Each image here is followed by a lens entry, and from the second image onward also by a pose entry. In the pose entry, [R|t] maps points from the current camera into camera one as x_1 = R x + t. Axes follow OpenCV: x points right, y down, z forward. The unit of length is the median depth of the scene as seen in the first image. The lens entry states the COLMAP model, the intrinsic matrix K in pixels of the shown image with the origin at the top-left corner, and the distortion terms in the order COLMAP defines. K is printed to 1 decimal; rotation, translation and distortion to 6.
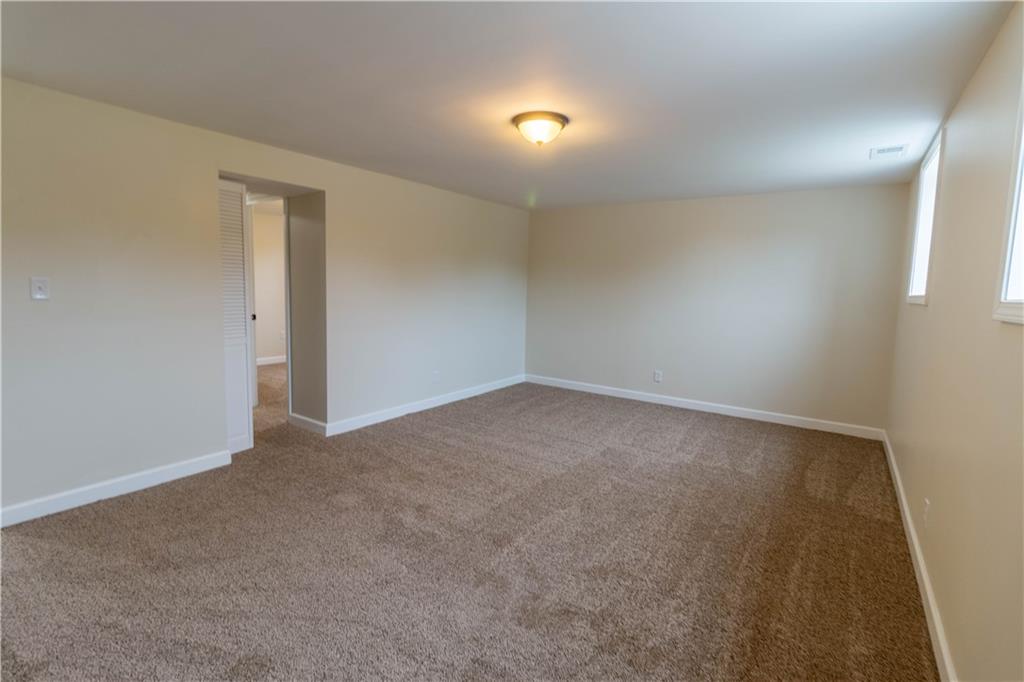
lens RADIAL K [[472.4, 0, 512.3], [0, 472.4, 328.7], [0, 0, 1]] dist [0.001863, 0.000436]
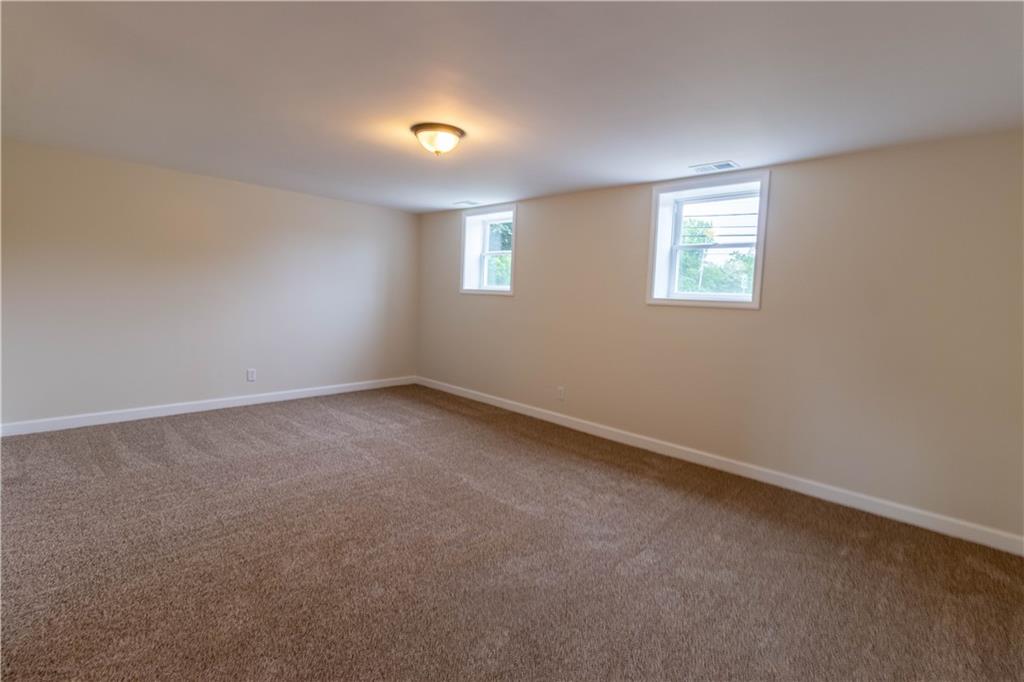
lens RADIAL K [[472.4, 0, 512.3], [0, 472.4, 328.7], [0, 0, 1]] dist [0.001863, 0.000436]
pose [[0.157261, -0.098715, 0.982611, -0.783896], [0.051881, 0.994443, 0.091600, -0.072258], [-0.986193, 0.036573, 0.161509, 0.534451]]
